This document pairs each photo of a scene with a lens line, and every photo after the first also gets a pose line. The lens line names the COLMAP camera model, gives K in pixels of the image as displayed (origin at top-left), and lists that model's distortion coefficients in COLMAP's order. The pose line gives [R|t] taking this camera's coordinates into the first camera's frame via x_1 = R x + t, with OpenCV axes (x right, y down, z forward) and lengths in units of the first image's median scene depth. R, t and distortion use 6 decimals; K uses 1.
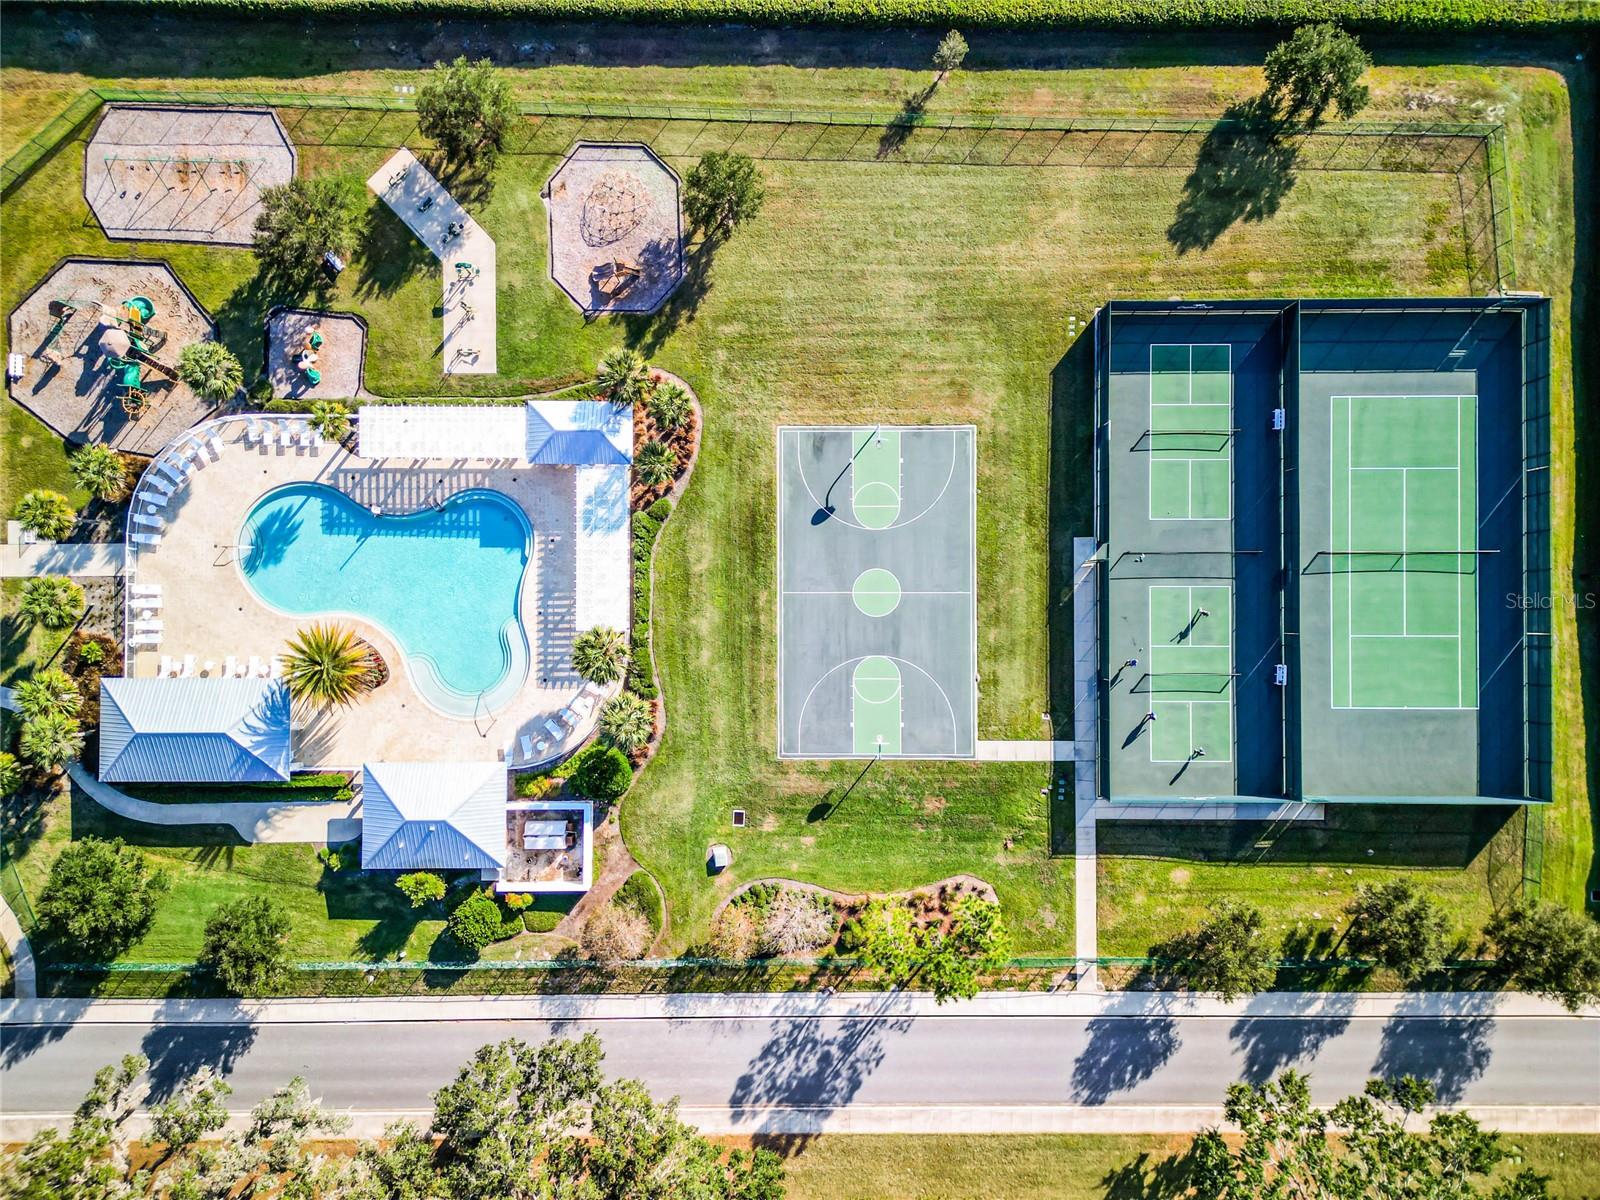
lens RADIAL K [[1122.3, 0, 800.0], [0, 1122.3, 600.0], [0, 0, 1]] dist [0.081240, -0.084624]
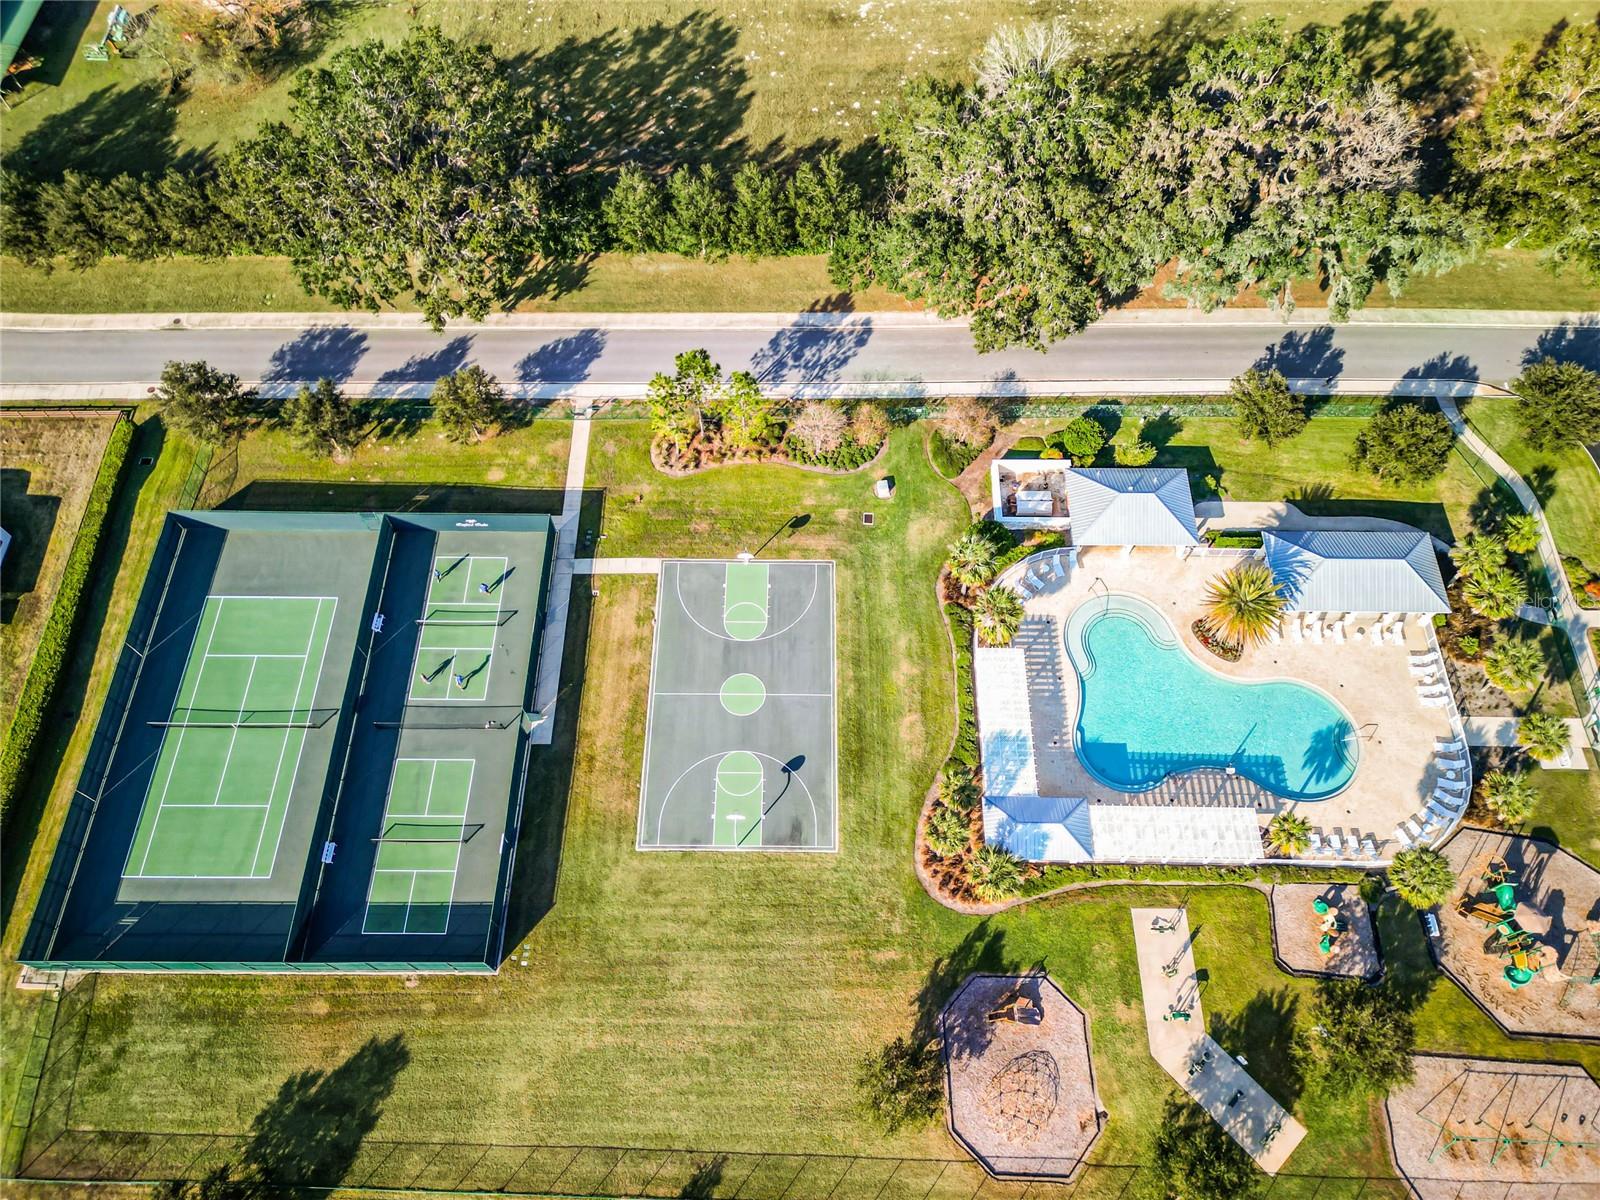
lens RADIAL K [[1099.9, 0, 800.0], [0, 1099.9, 600.0], [0, 0, 1]] dist [0.082016, -0.080934]
pose [[-0.999935, -0.010289, 0.004926, 0.010610], [0.011392, -0.878050, 0.478434, -0.425775], [-0.000597, 0.478459, 0.878110, 0.045852]]
